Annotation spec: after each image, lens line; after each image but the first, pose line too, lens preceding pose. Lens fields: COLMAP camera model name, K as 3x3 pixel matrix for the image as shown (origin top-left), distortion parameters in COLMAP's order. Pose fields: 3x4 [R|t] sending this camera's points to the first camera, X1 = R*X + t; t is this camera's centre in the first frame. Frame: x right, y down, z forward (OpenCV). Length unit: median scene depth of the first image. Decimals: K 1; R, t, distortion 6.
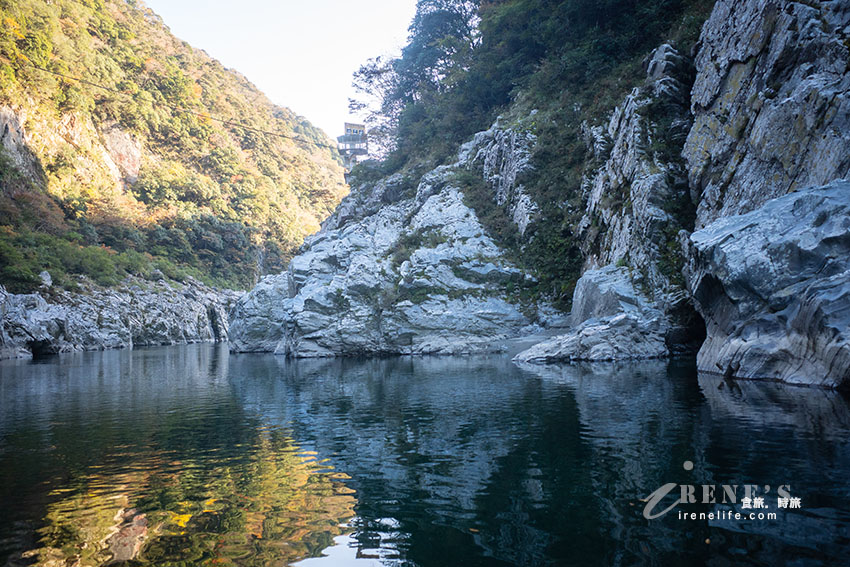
lens RADIAL K [[676.8, 0, 426.3], [0, 676.8, 281.4], [0, 0, 1]] dist [-0.025080, 0.004718]
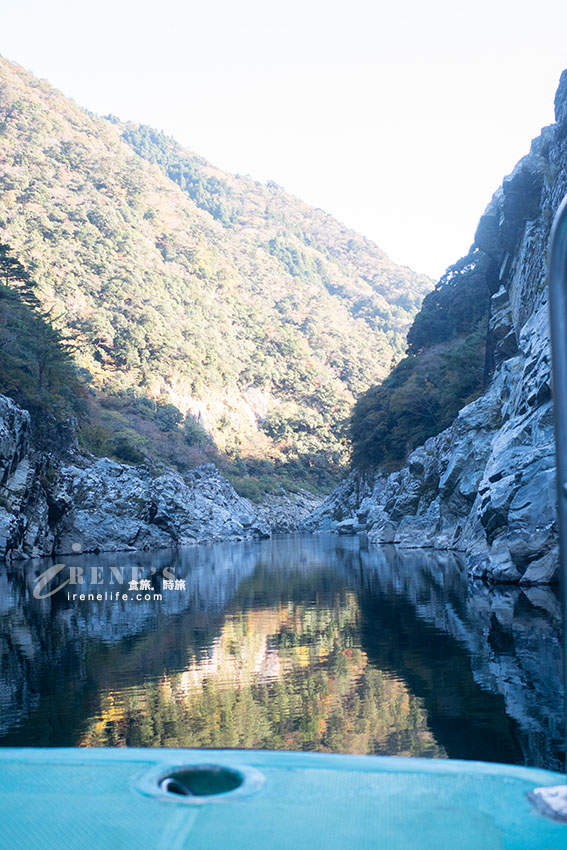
lens RADIAL K [[1228.0, 0, 283.6], [0, 1228.0, 424.8], [0, 0, 1]] dist [-0.048293, 0.000000]
pose [[0.929182, -0.036453, -0.367821, 0.558388], [0.035706, 0.999323, -0.008839, -0.114299], [0.367894, -0.004920, 0.929855, -1.396586]]
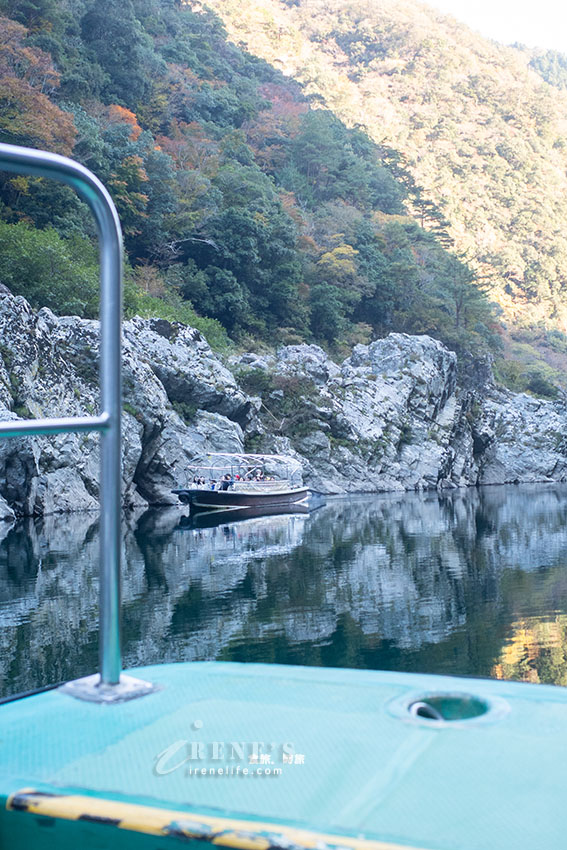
lens RADIAL K [[1228.0, 0, 283.8], [0, 1228.0, 424.5], [0, 0, 1]] dist [-0.048293, 0.000000]
pose [[0.759202, -0.015052, -0.650681, 0.773491], [0.047336, 0.998362, 0.032136, -0.154501], [0.649131, -0.055198, 0.758671, -1.917350]]
